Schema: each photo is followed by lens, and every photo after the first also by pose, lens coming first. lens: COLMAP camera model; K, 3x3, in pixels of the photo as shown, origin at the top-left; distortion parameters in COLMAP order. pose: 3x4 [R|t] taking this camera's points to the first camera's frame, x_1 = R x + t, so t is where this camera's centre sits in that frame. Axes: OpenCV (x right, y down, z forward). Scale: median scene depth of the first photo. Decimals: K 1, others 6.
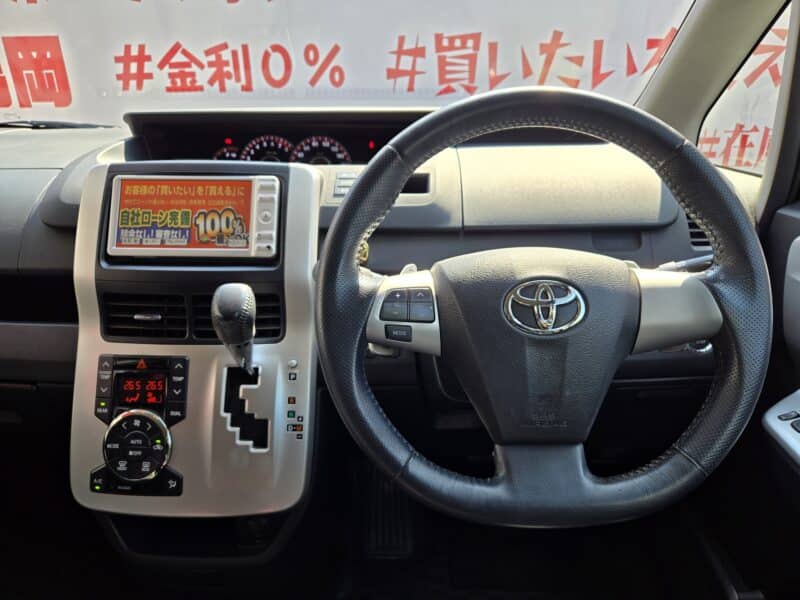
lens RADIAL K [[540.7, 0, 400.0], [0, 540.7, 300.0], [0, 0, 1]] dist [0.020432, -0.005231]
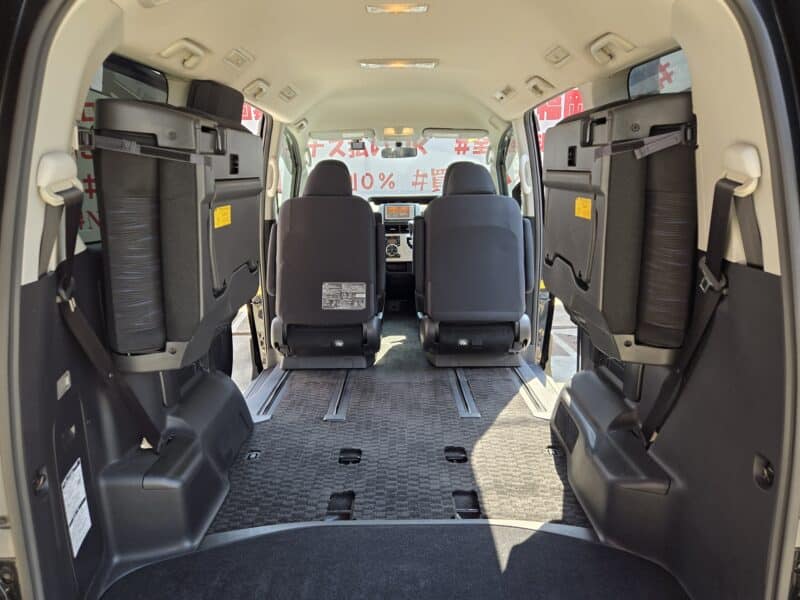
lens RADIAL K [[540.7, 0, 400.0], [0, 540.7, 300.0], [0, 0, 1]] dist [0.020432, -0.005231]
pose [[0.999213, -0.017164, 0.035749, -0.598316], [0.022641, 0.987026, -0.158957, 1.683435], [-0.032557, 0.159641, 0.986638, -4.567244]]
